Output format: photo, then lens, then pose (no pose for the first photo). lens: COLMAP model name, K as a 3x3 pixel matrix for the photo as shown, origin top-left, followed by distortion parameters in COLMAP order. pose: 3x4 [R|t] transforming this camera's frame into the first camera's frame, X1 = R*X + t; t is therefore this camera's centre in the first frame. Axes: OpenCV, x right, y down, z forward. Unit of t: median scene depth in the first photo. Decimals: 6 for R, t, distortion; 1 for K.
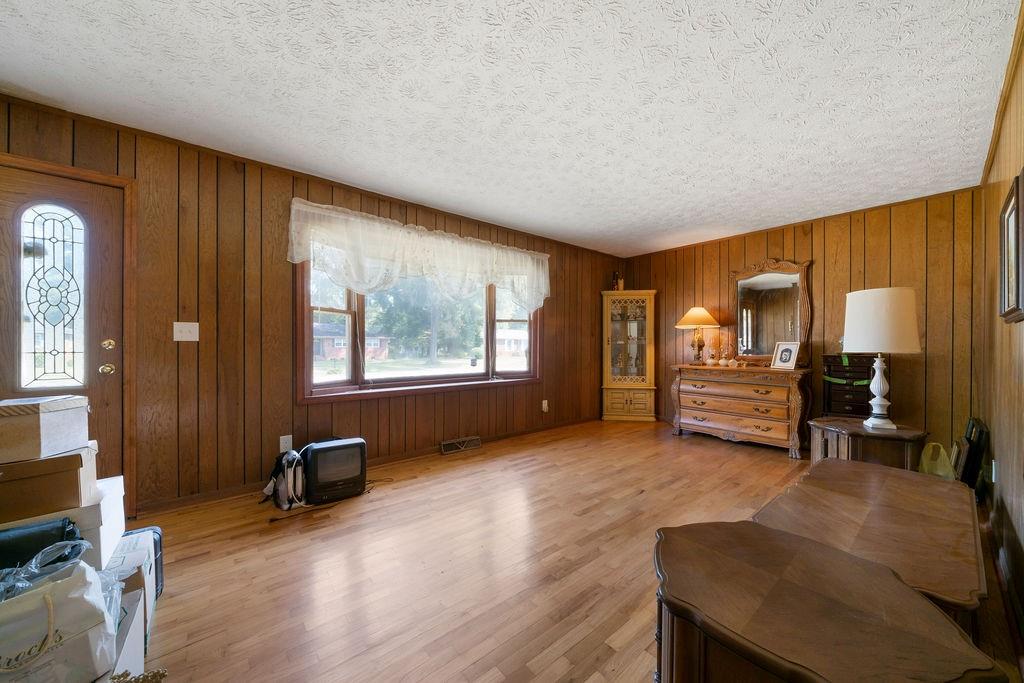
lens RADIAL K [[351.3, 0, 503.8], [0, 351.3, 344.7], [0, 0, 1]] dist [-0.006461, 0.000624]
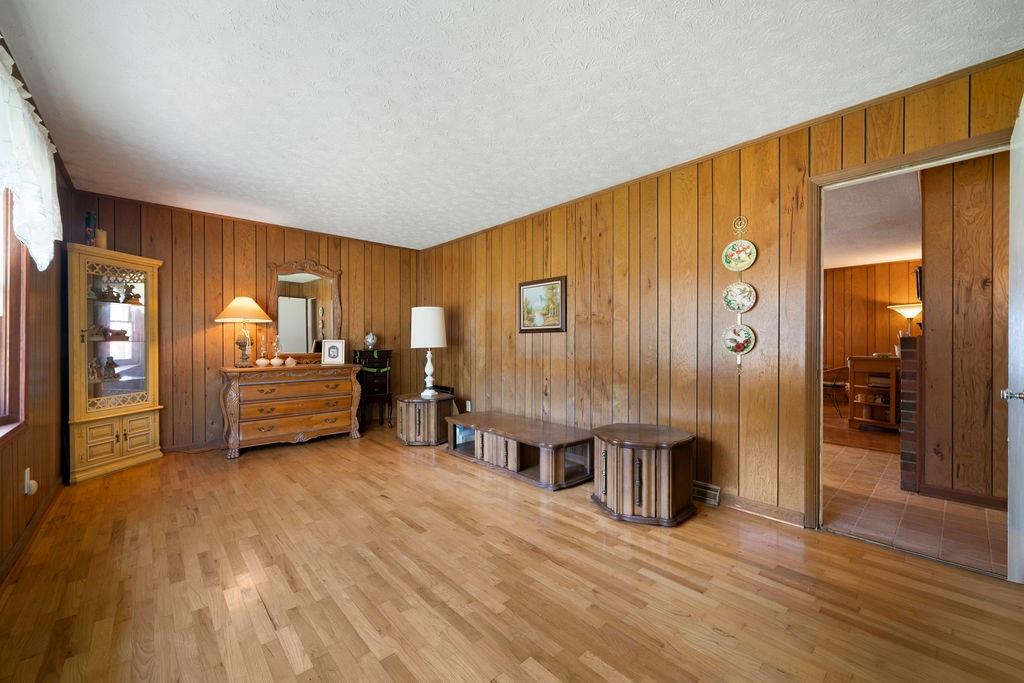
lens RADIAL K [[412.3, 0, 505.1], [0, 412.3, 343.2], [0, 0, 1]] dist [0.001057, 0.000421]
pose [[-0.060335, -0.005202, 0.998165, -0.573580], [-0.000595, 0.999986, 0.005176, -0.004834], [-0.998178, -0.000282, -0.060338, 0.564920]]
